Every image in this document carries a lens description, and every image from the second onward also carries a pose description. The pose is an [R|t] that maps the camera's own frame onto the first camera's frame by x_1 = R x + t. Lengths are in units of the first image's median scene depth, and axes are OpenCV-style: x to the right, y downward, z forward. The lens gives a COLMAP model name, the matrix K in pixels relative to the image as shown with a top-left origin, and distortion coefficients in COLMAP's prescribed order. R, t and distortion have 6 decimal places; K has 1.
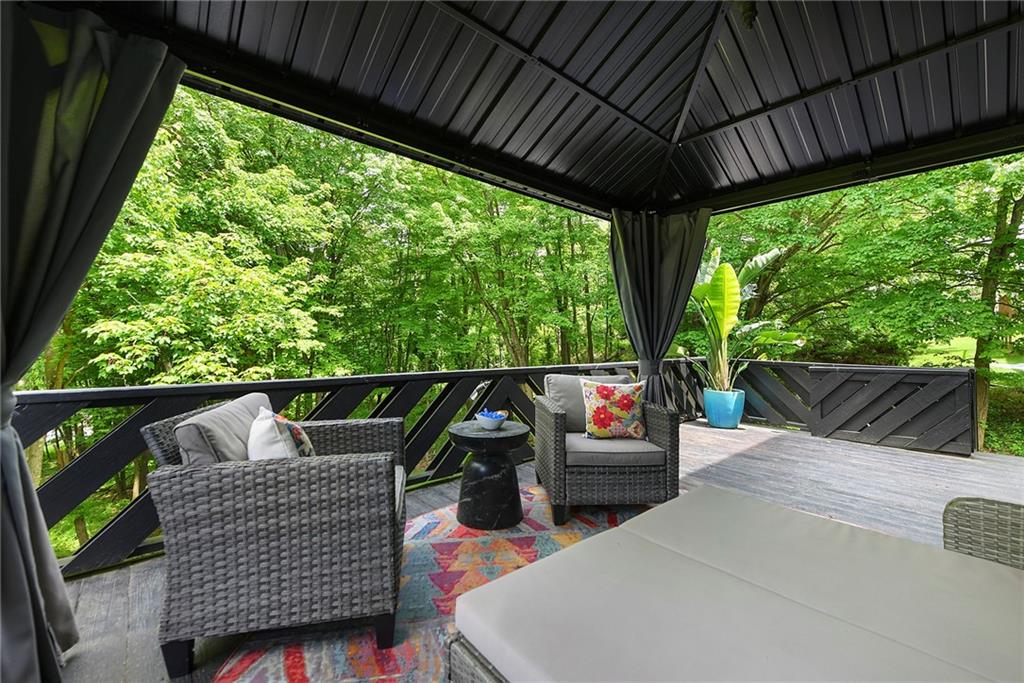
lens RADIAL K [[414.6, 0, 512.0], [0, 414.6, 341.5], [0, 0, 1]] dist [-0.000993, -0.000043]
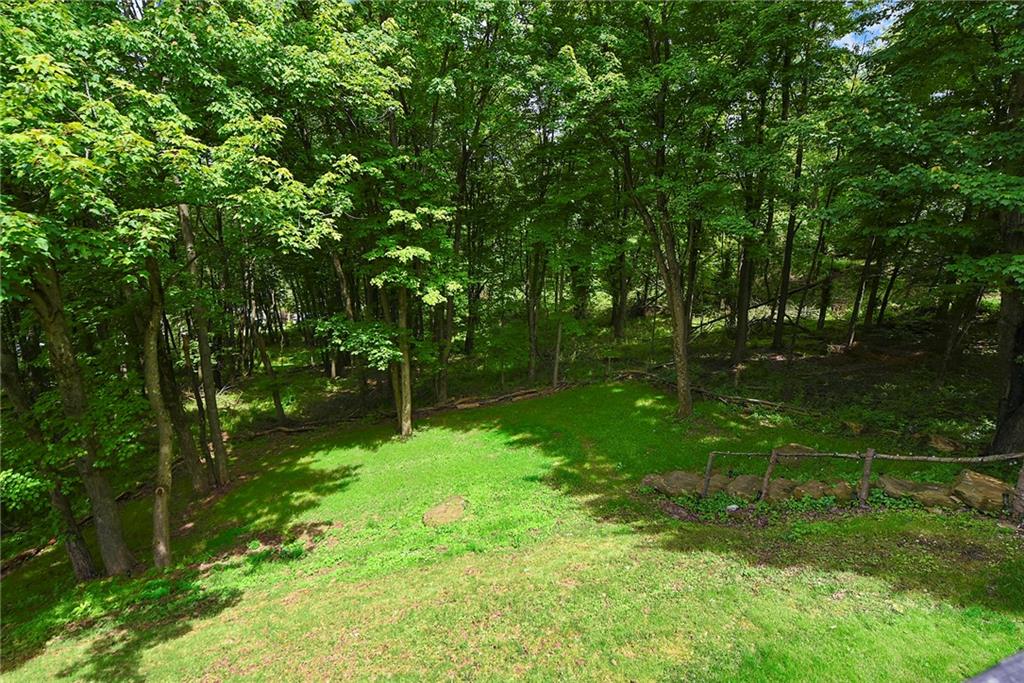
lens RADIAL K [[414.6, 0, 512.0], [0, 414.6, 341.5], [0, 0, 1]] dist [-0.000993, -0.000043]
pose [[0.924826, 0.118732, -0.361386, 0.032073], [-0.036380, 0.973292, 0.226670, -0.016174], [0.378647, -0.196483, 0.904445, 0.248799]]
